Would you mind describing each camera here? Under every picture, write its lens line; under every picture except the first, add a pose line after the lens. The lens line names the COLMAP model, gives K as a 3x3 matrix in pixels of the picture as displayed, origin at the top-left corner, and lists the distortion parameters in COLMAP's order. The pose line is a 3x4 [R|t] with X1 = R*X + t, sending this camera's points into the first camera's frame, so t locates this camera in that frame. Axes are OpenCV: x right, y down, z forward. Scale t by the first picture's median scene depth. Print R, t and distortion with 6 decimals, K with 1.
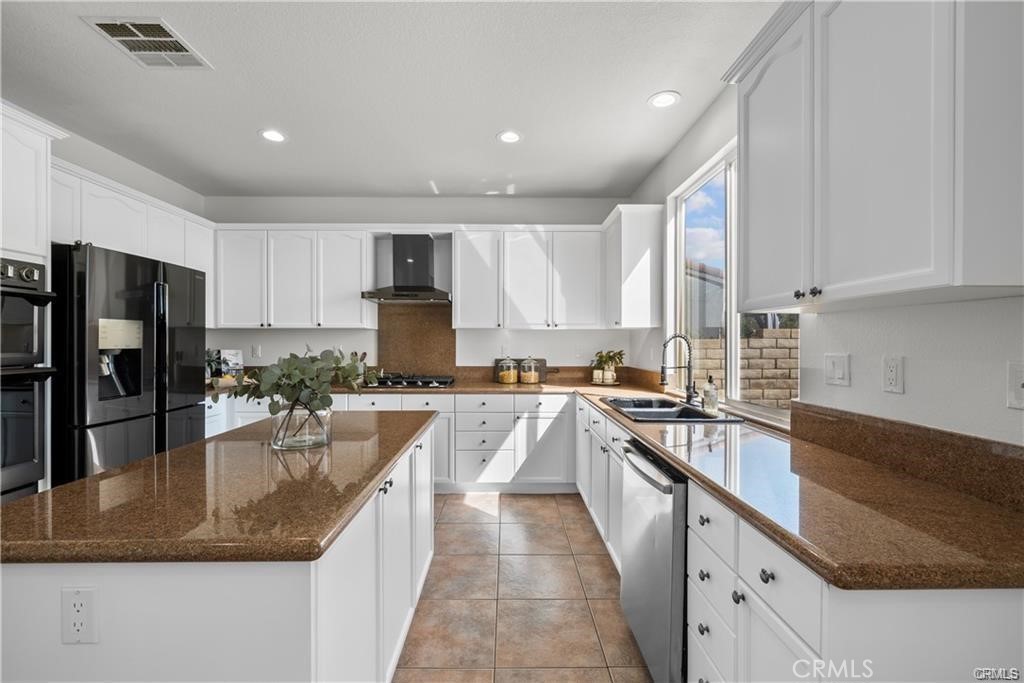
lens RADIAL K [[441.9, 0, 509.5], [0, 441.9, 336.7], [0, 0, 1]] dist [0.026205, 0.000117]
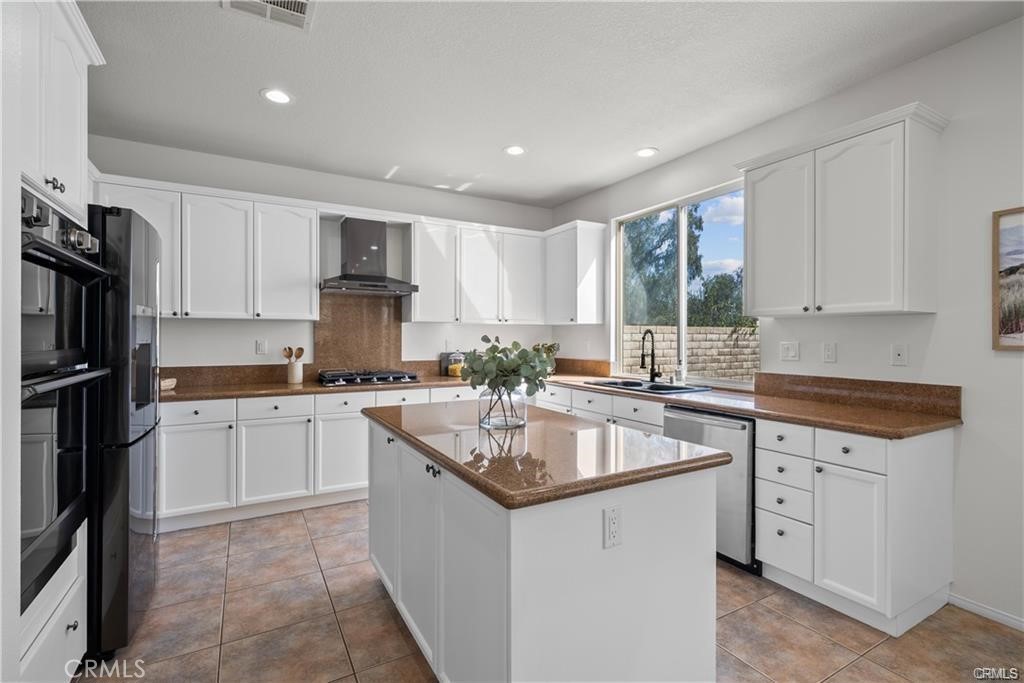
lens RADIAL K [[470.5, 0, 511.9], [0, 470.5, 339.6], [0, 0, 1]] dist [-0.005999, 0.000214]
pose [[0.869674, -0.003410, 0.493614, -0.445487], [-0.007019, 0.999790, 0.019273, -0.001201], [-0.493576, -0.020226, 0.869467, -0.009084]]
